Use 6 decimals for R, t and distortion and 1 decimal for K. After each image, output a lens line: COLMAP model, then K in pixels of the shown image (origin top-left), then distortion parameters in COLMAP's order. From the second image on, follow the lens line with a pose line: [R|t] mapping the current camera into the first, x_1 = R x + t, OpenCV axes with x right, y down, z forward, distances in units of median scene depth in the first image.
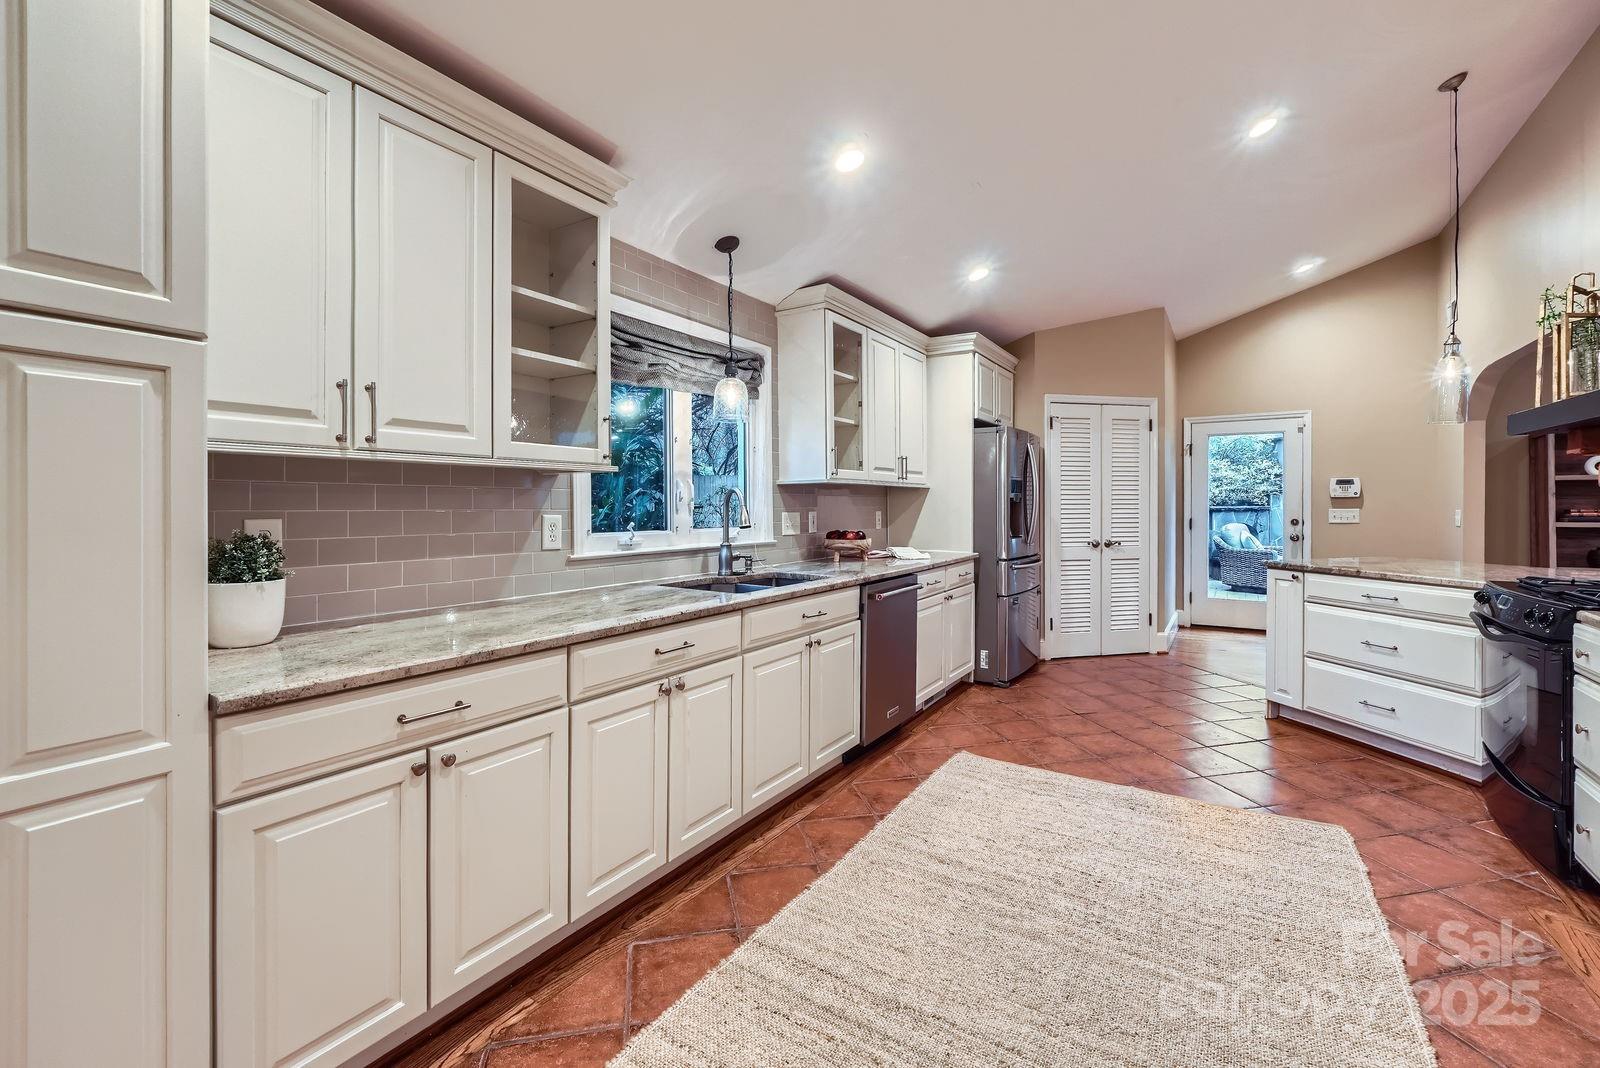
lens RADIAL K [[693.2, 0, 782.2], [0, 693.2, 508.3], [0, 0, 1]] dist [-0.001875, 0.000124]
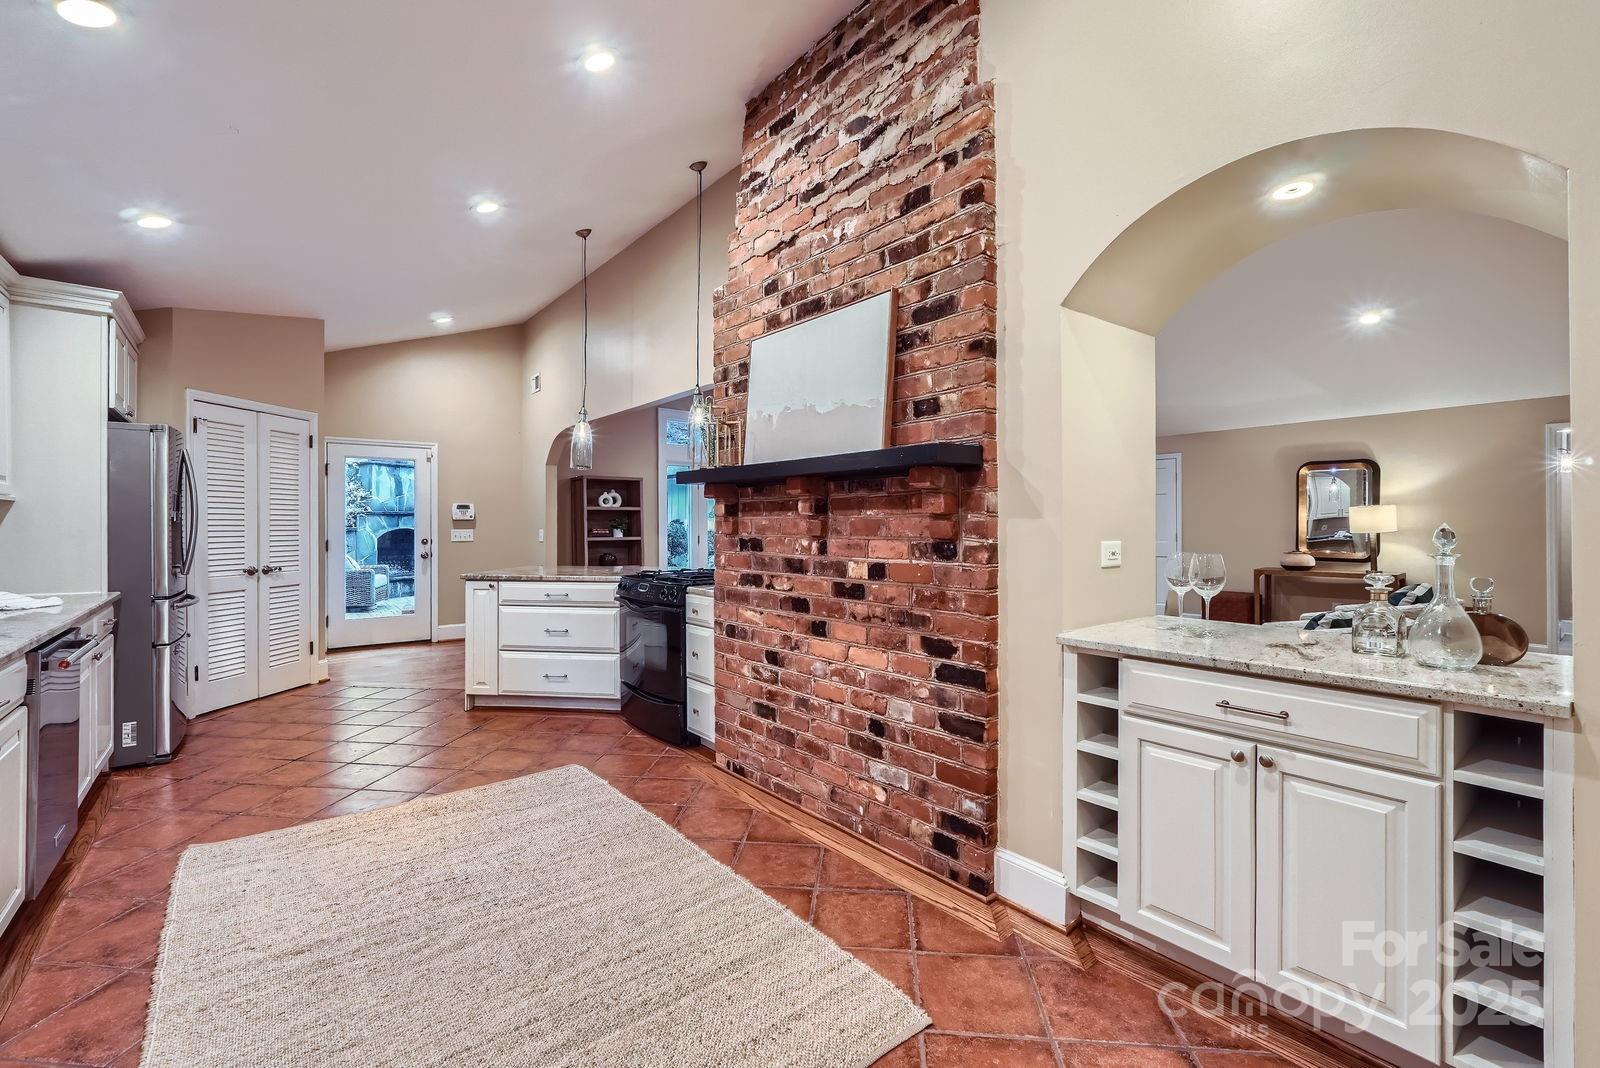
lens RADIAL K [[703.5, 0, 800.0], [0, 703.5, 534.0], [0, 0, 1]] dist [0.000804, 0.000751]
pose [[0.319094, -0.012309, 0.947643, -0.259730], [0.006132, 0.999922, 0.010923, -0.001455], [-0.947703, 0.002325, 0.319144, 0.104909]]
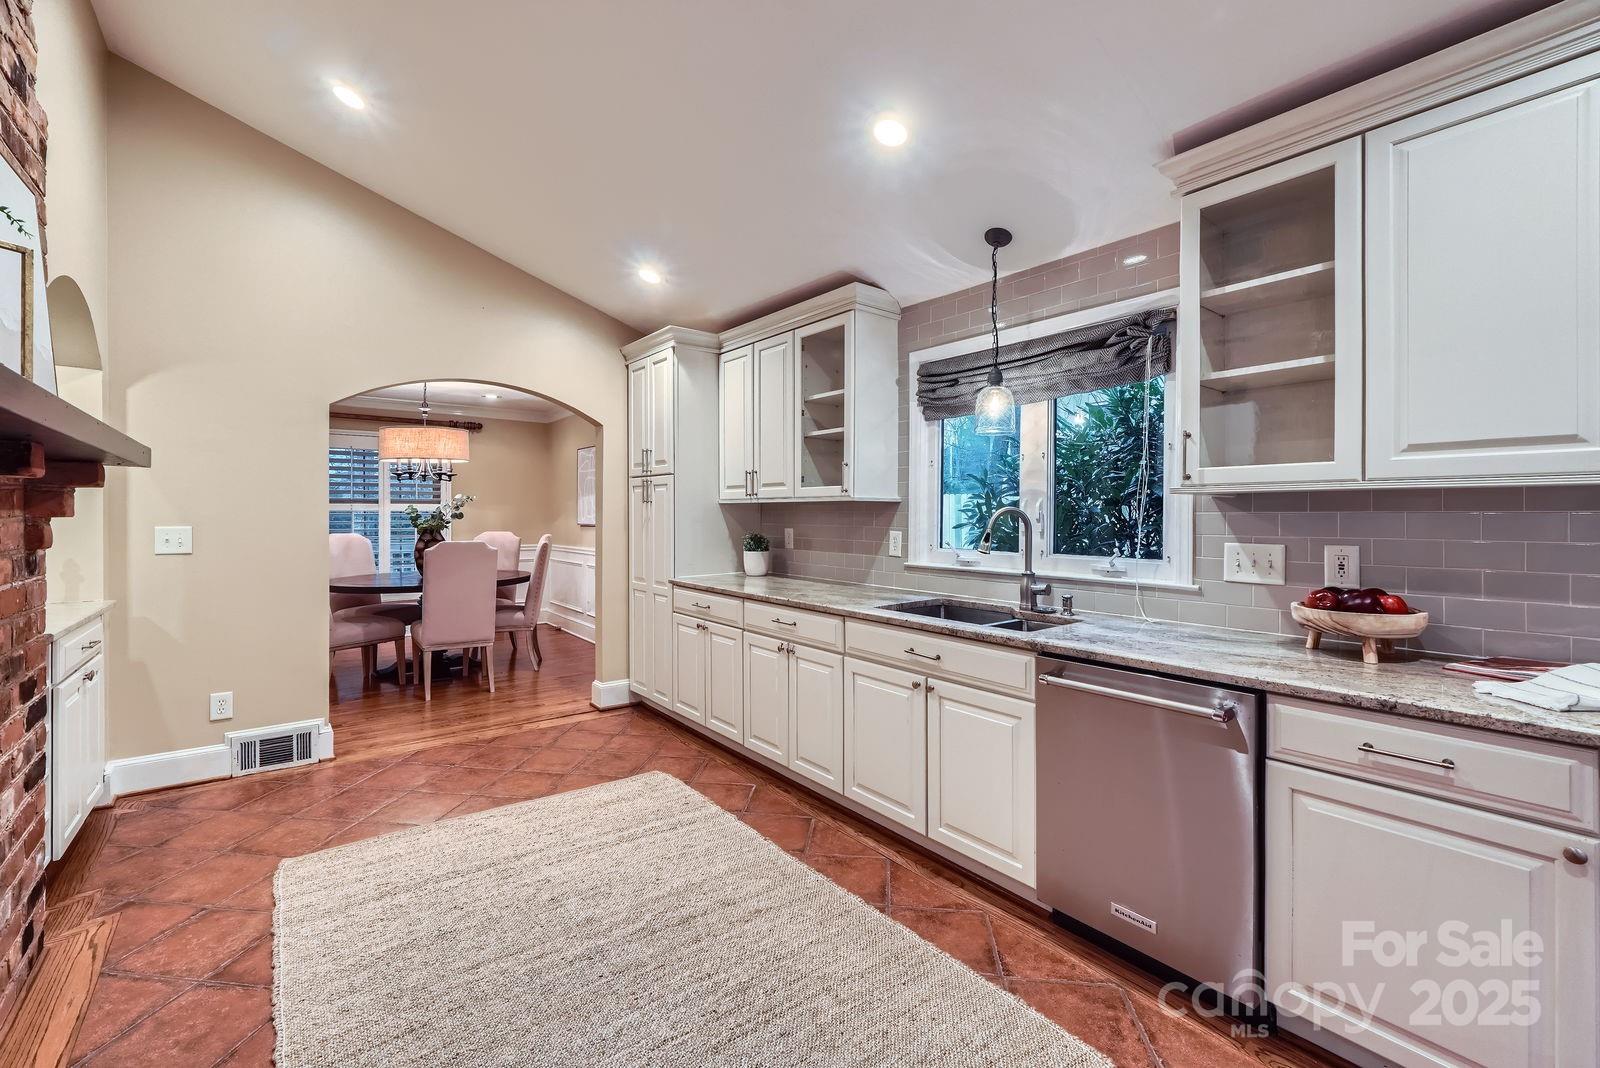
lens RADIAL K [[676.4, 0, 803.0], [0, 676.4, 516.7], [0, 0, 1]] dist [-0.002231, 0.000151]
pose [[-0.317077, 0.001130, -0.948399, 0.748760], [-0.007922, 0.999961, 0.003840, -0.017634], [0.948367, 0.008730, -0.317055, 0.934241]]
